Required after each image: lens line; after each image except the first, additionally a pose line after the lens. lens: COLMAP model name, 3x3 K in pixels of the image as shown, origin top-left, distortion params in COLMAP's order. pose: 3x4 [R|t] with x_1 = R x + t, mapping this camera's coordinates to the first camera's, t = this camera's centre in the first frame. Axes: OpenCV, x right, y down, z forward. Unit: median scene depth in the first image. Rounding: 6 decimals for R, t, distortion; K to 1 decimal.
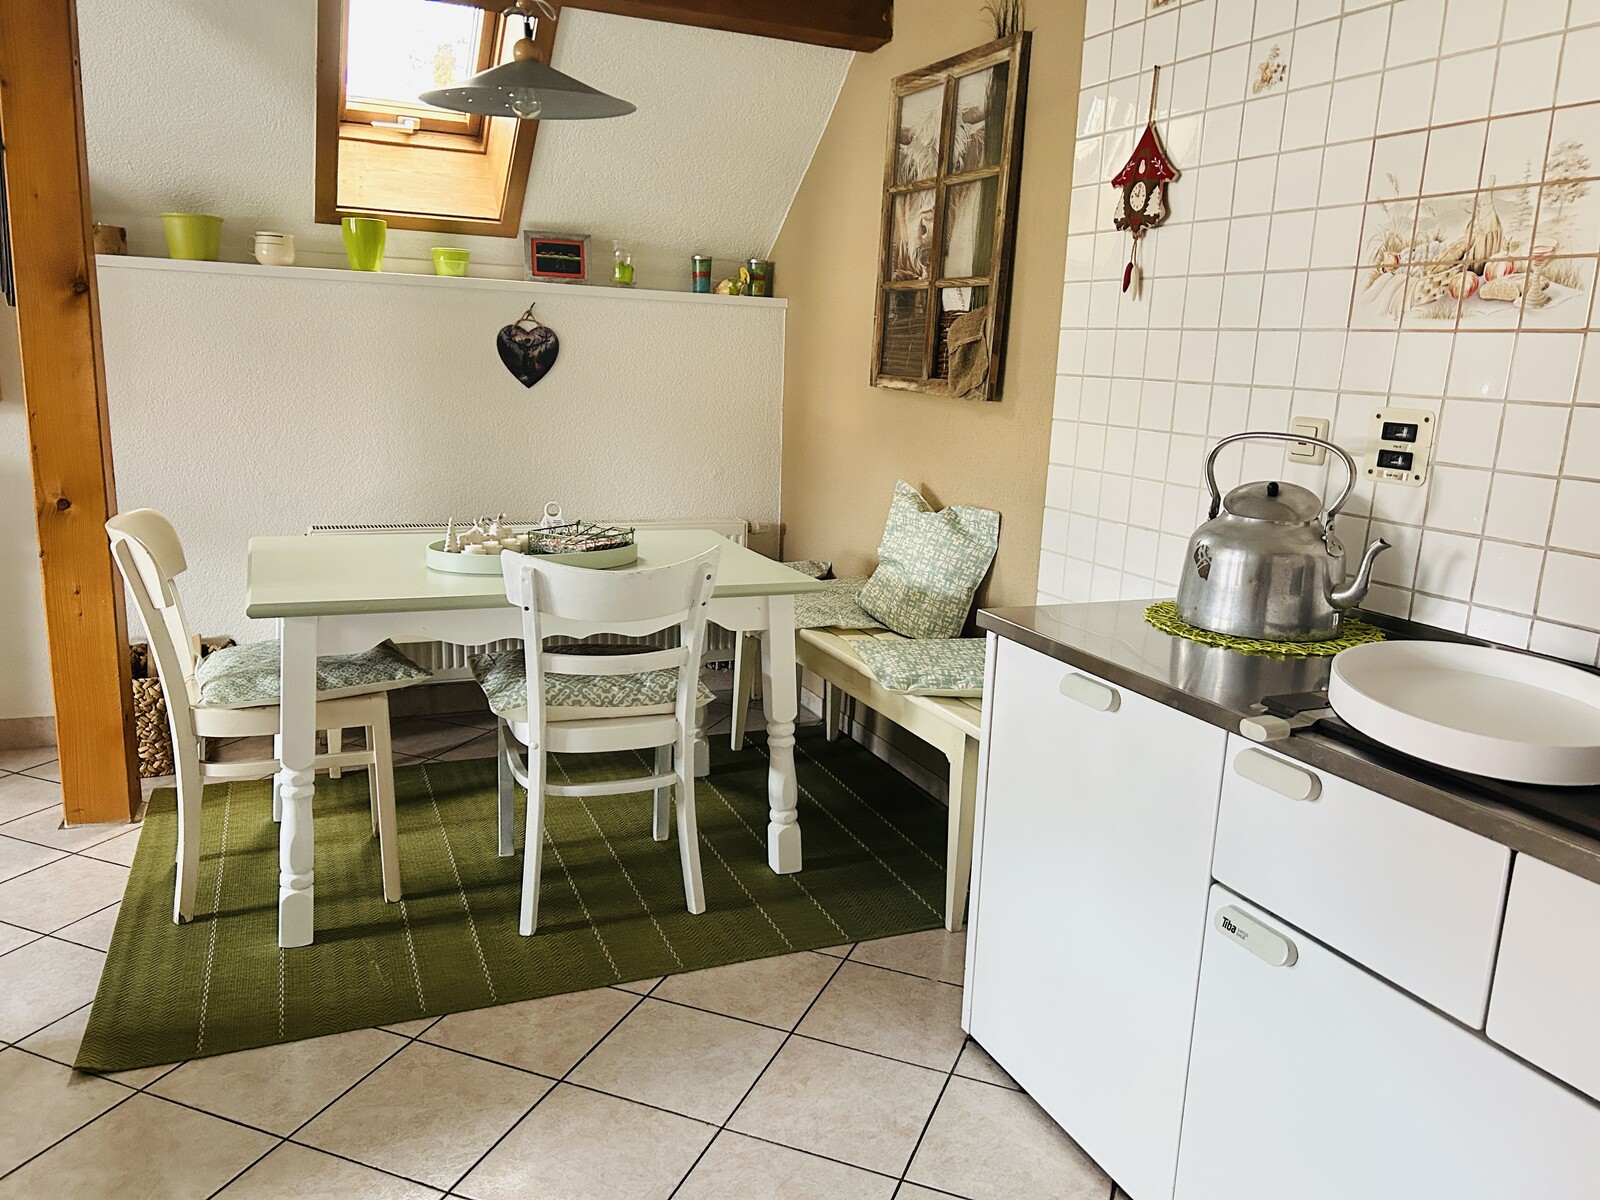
lens RADIAL K [[1207.1, 0, 794.5], [0, 1207.1, 602.2], [0, 0, 1]] dist [0.042647, -0.043589]
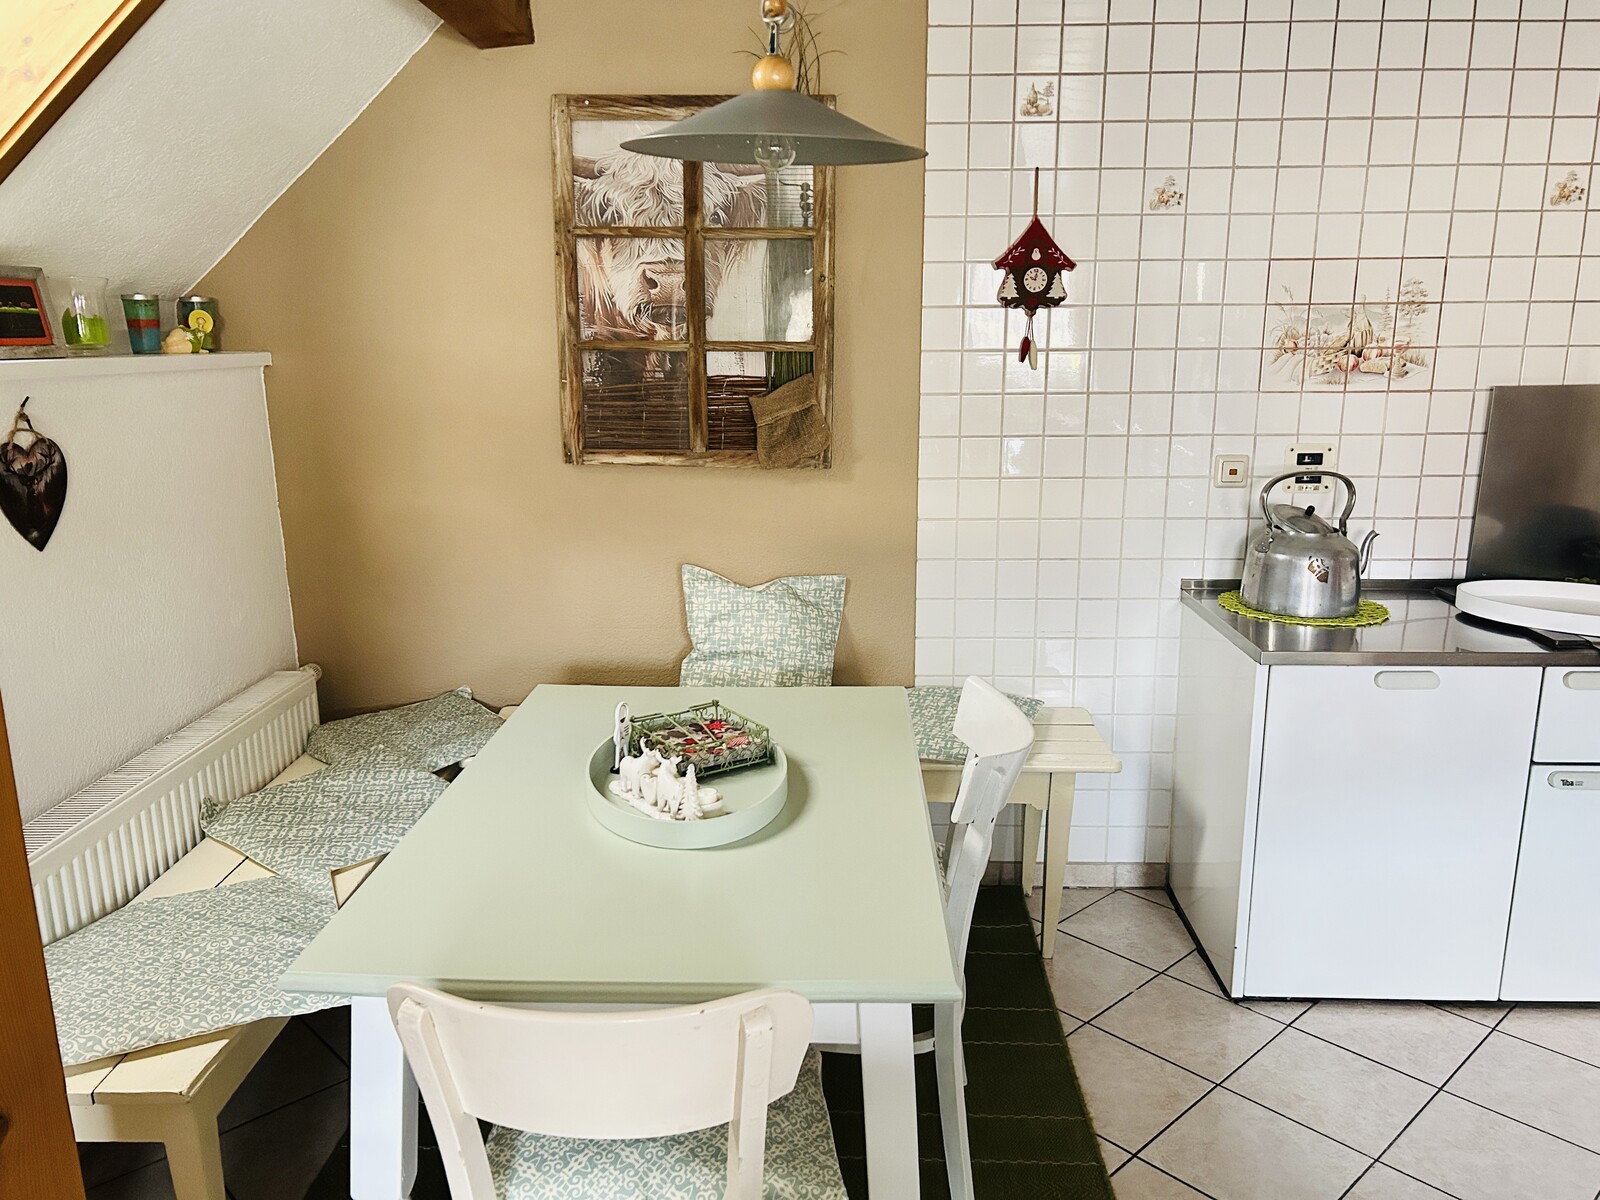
lens RADIAL K [[1207.1, 0, 794.2], [0, 1207.1, 605.7], [0, 0, 1]] dist [0.042647, -0.043589]
pose [[0.422310, -0.242911, 0.873298, -0.922677], [0.207248, 0.963780, 0.167858, -0.286636], [-0.882441, 0.110101, 0.457357, 0.736006]]
